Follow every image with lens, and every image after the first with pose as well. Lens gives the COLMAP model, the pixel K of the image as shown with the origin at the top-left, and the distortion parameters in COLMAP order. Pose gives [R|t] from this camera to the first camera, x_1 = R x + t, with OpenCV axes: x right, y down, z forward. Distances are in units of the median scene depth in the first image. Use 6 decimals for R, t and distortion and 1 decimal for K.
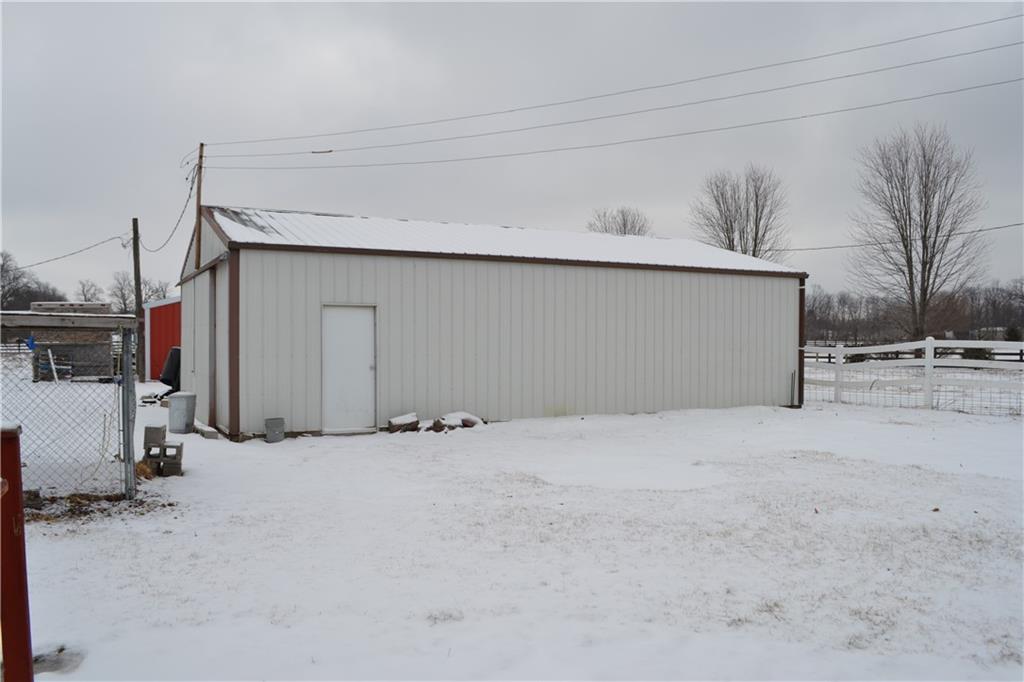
lens RADIAL K [[808.9, 0, 512.2], [0, 808.9, 338.8], [0, 0, 1]] dist [-0.080075, 0.010198]
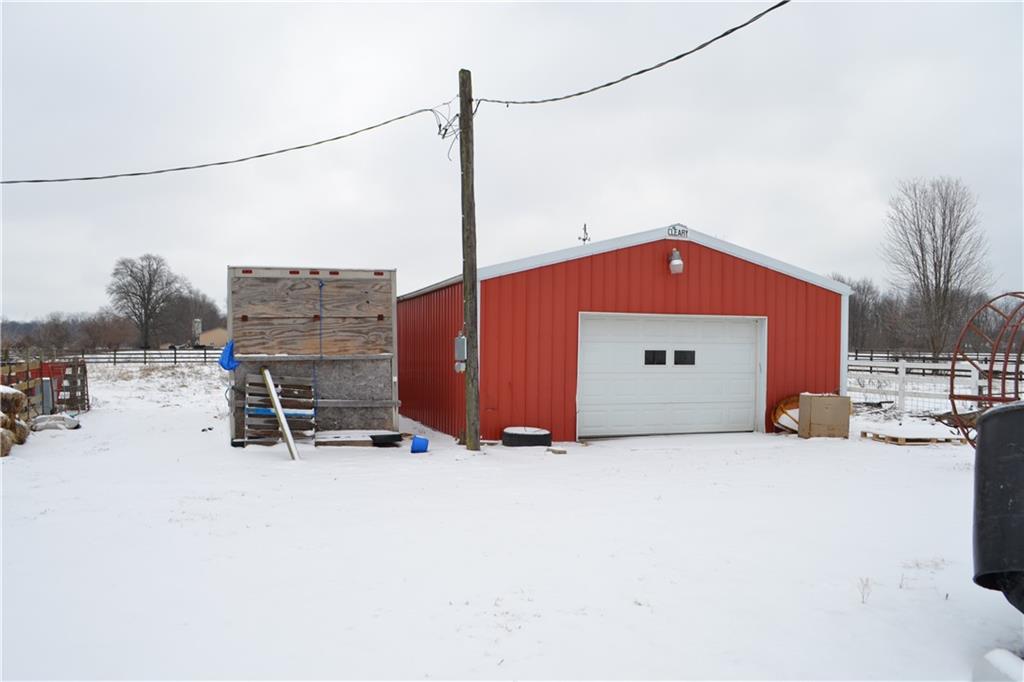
lens RADIAL K [[808.9, 0, 511.3], [0, 808.9, 349.1], [0, 0, 1]] dist [-0.080075, 0.010198]
pose [[0.987831, 0.008344, -0.155309, -0.082519], [-0.008137, 0.999965, 0.001969, -0.000178], [0.155320, -0.000681, 0.987864, 0.124037]]
